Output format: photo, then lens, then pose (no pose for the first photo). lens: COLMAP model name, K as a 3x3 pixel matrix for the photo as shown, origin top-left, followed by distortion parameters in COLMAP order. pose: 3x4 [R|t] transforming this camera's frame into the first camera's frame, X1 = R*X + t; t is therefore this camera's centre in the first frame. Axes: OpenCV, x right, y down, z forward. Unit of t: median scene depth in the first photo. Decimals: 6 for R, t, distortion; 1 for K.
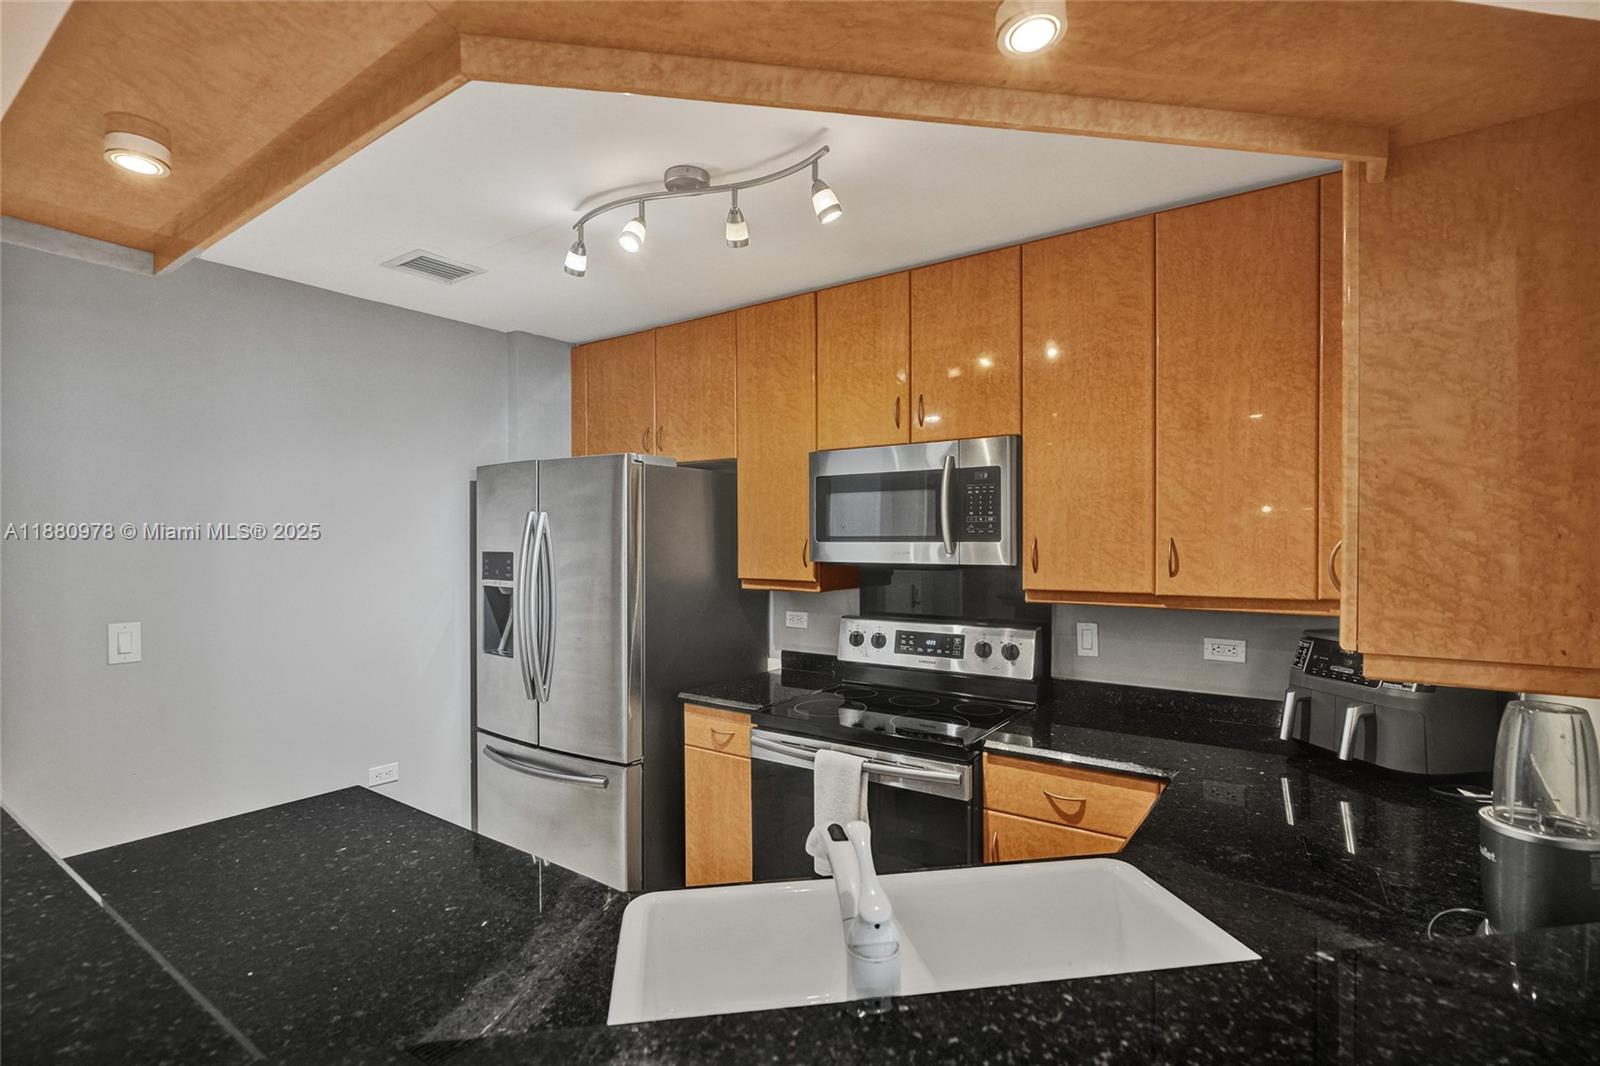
lens RADIAL K [[760.1, 0, 795.3], [0, 760.1, 546.5], [0, 0, 1]] dist [-0.004442, -0.000232]
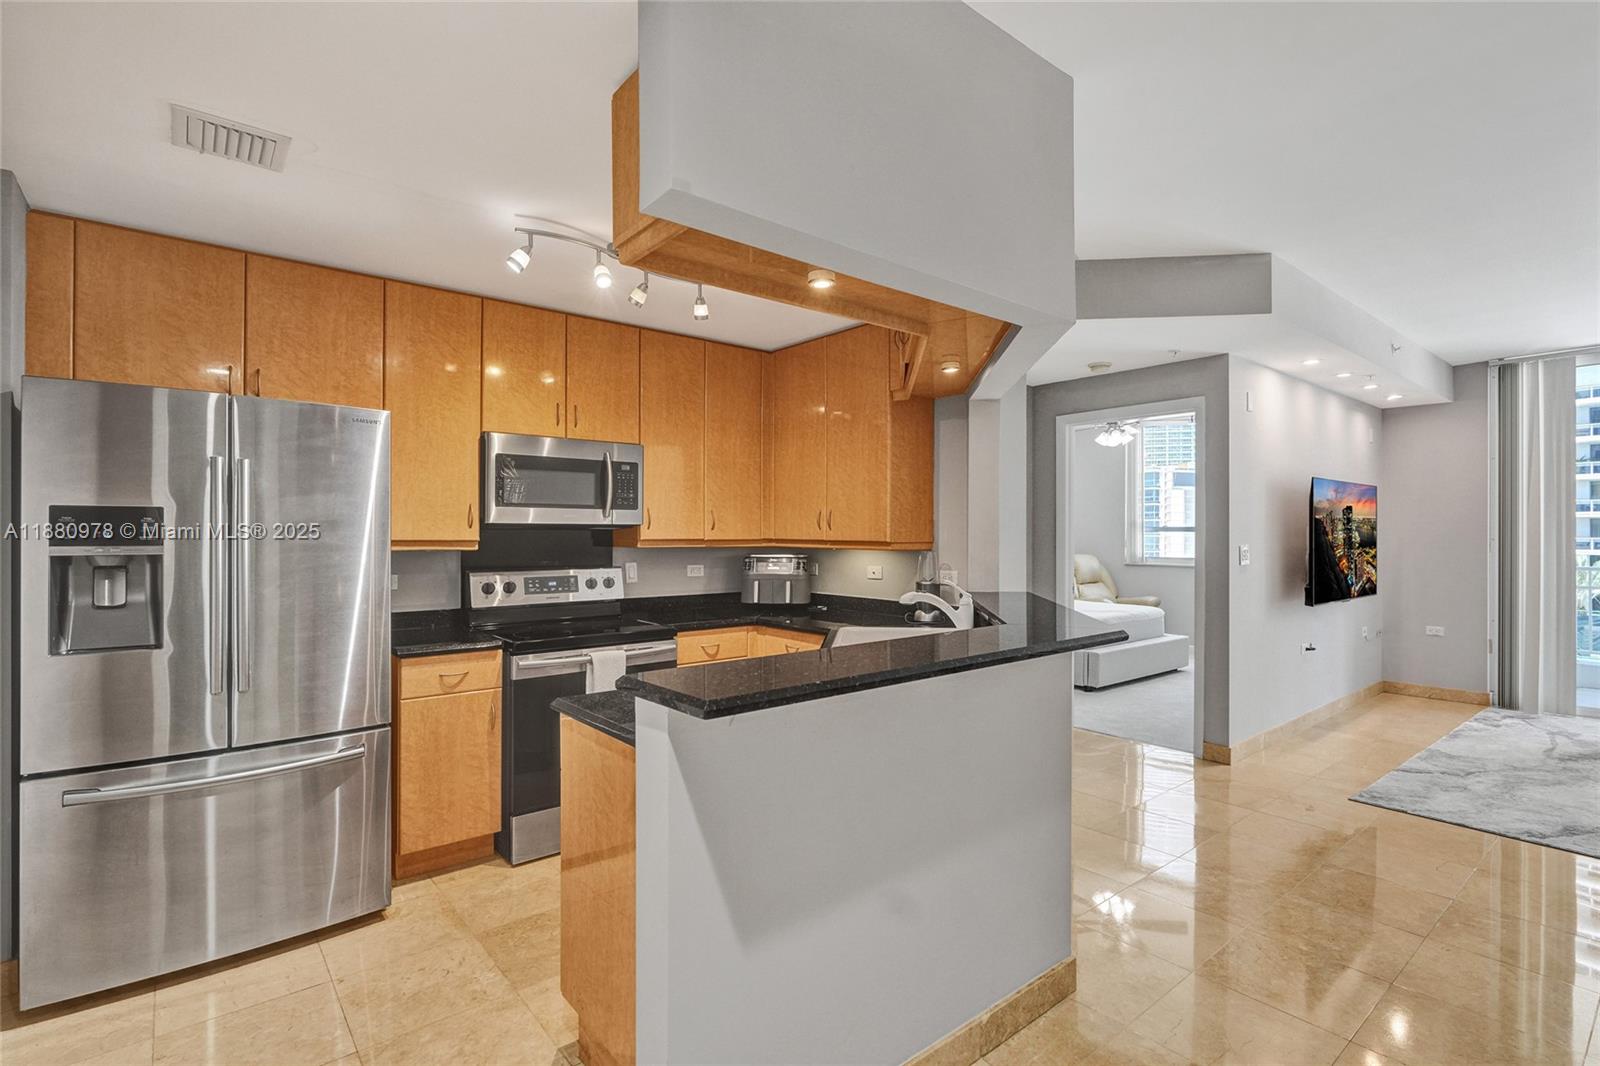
lens RADIAL K [[761.0, 0, 806.0], [0, 761.0, 525.9], [0, 0, 1]] dist [-0.001863, 0.000270]
pose [[0.248383, 0.011974, 0.968588, -1.119392], [0.008617, 0.999857, -0.014571, 0.050522], [-0.968624, 0.011966, 0.248244, 0.237388]]
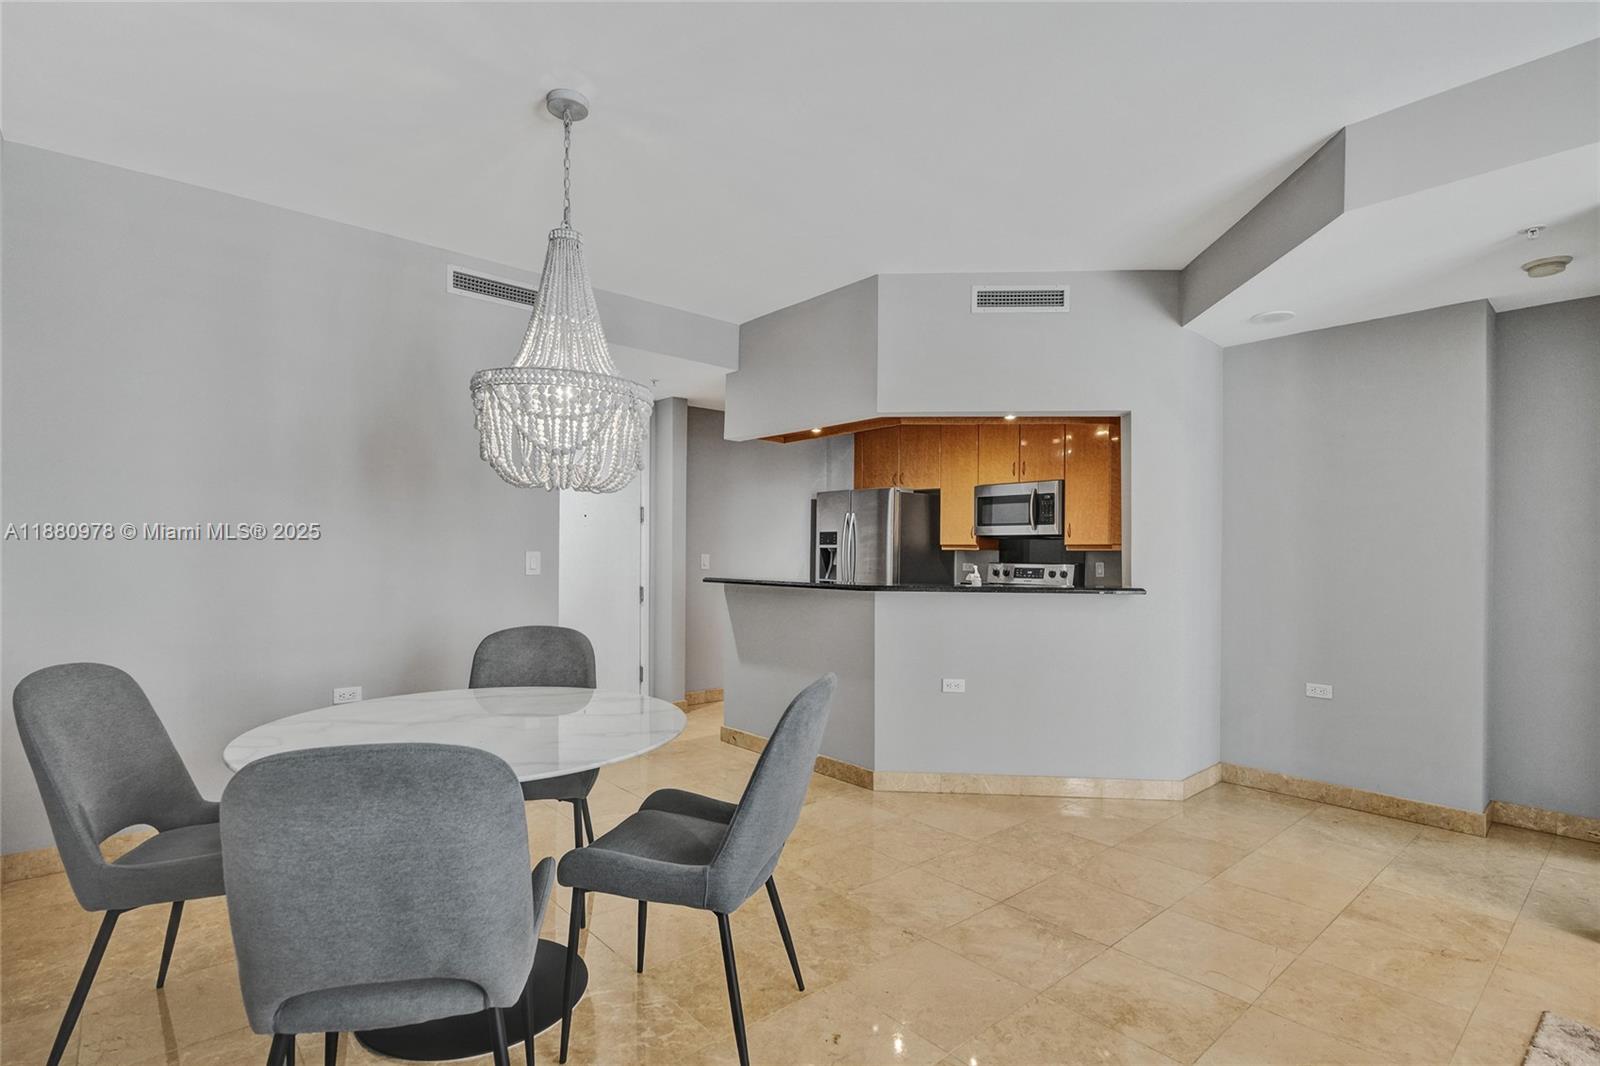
lens RADIAL K [[770.1, 0, 797.6], [0, 770.1, 554.8], [0, 0, 1]] dist [-0.001177, -0.000262]
pose [[0.973728, 0.012800, -0.227355, 0.032667], [-0.014481, 0.999879, -0.005727, 0.106499], [0.227254, 0.008869, 0.973795, -1.439594]]
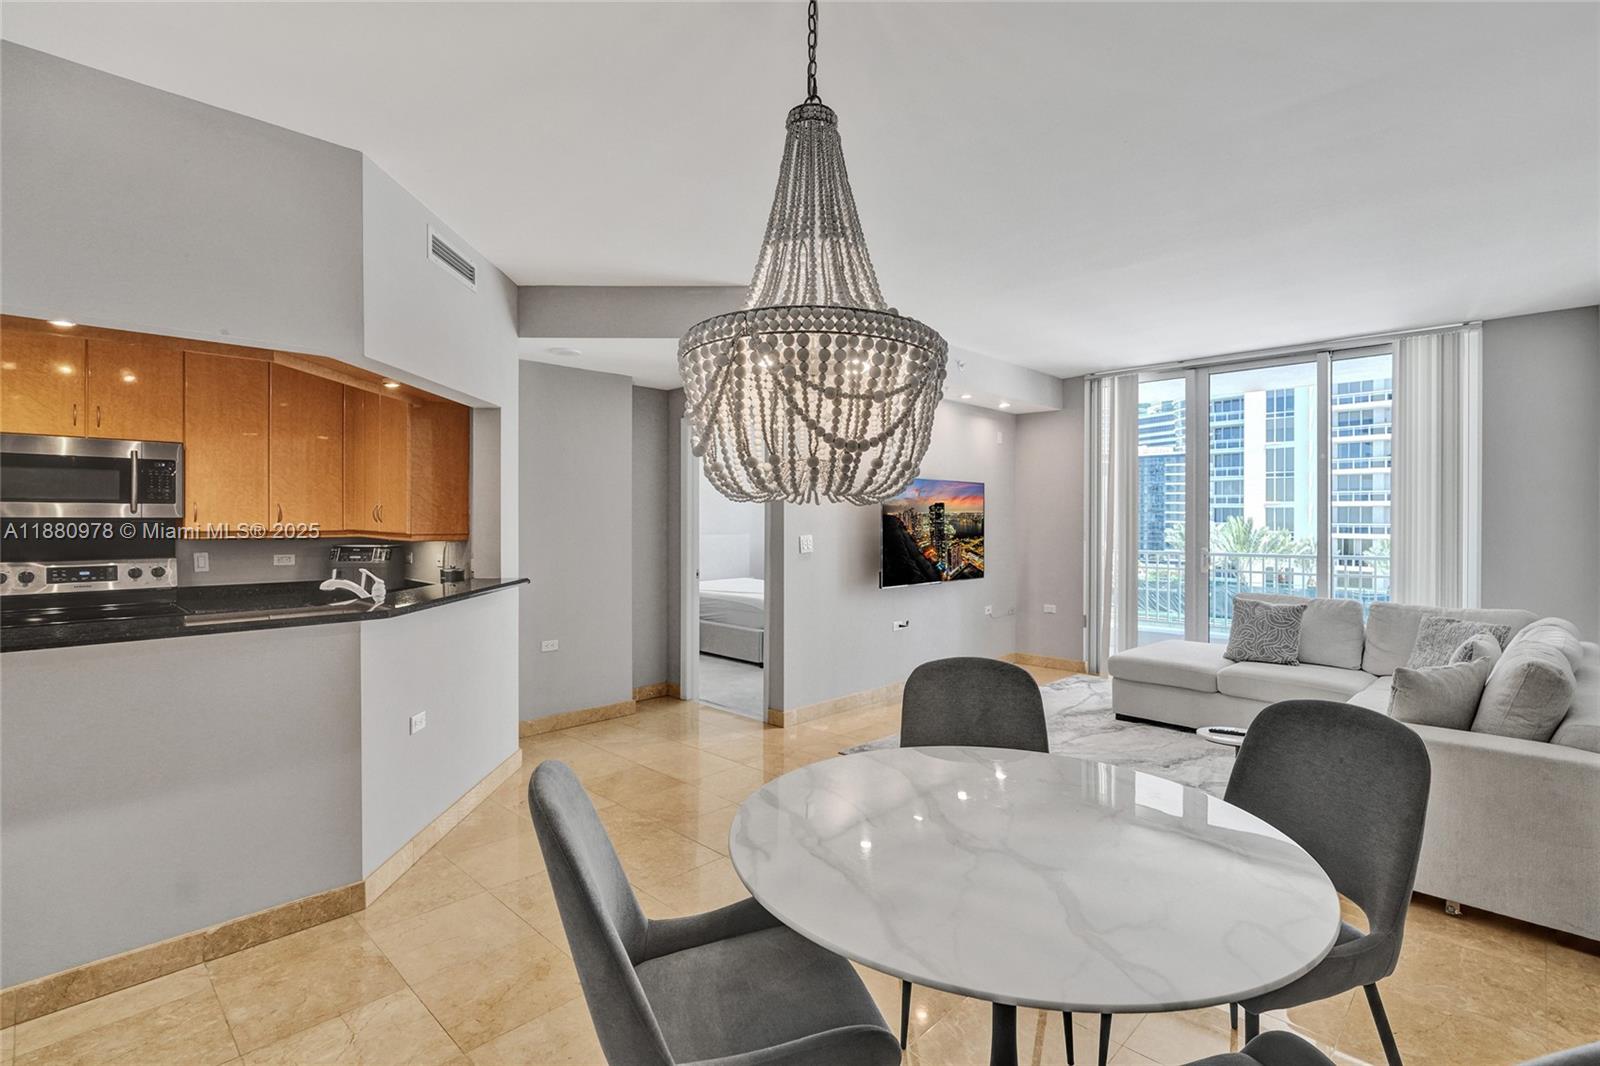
lens RADIAL K [[754.4, 0, 801.6], [0, 754.4, 520.6], [0, 0, 1]] dist [-0.000733, -0.000148]
pose [[0.144924, 0.001954, 0.989441, -1.135965], [0.008265, 0.999961, -0.003185, 0.044955], [-0.989408, 0.008639, 0.144902, -0.611719]]
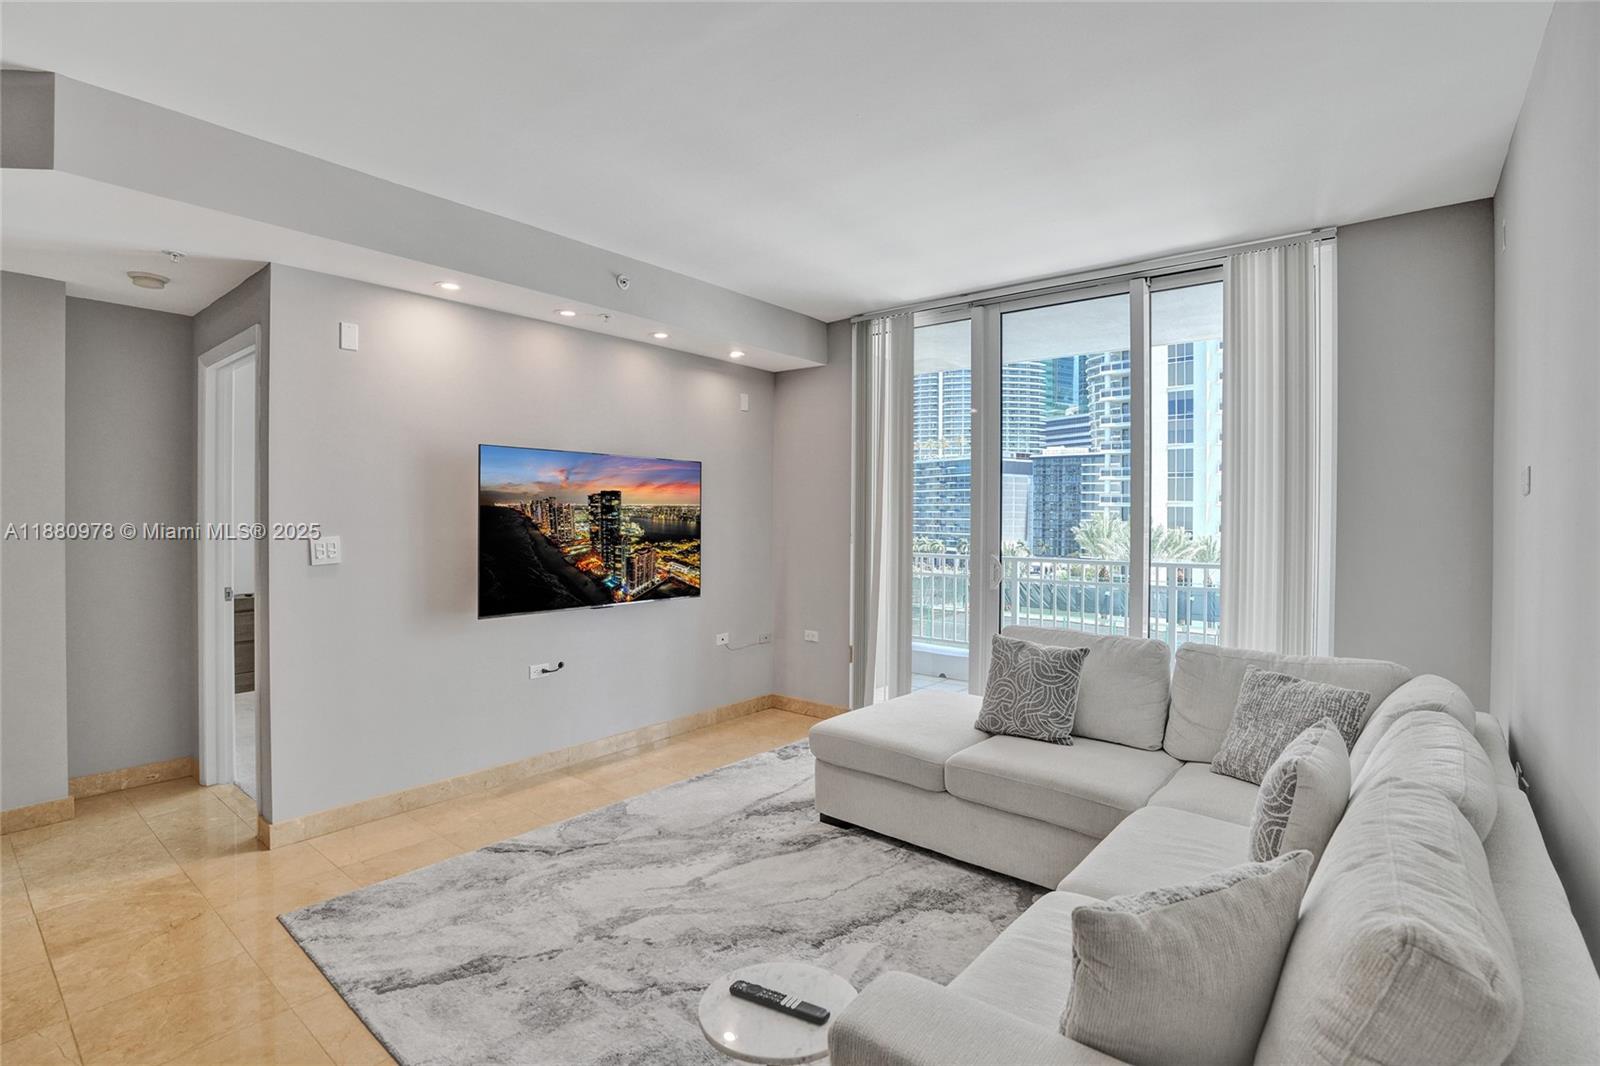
lens RADIAL K [[756.8, 0, 795.0], [0, 756.8, 522.8], [0, 0, 1]] dist [-0.061496, 0.023860]
pose [[0.063079, -0.004547, 0.997998, -0.305373], [0.003956, 0.999983, 0.004306, 0.050296], [-0.998001, 0.003676, 0.063096, -1.201282]]
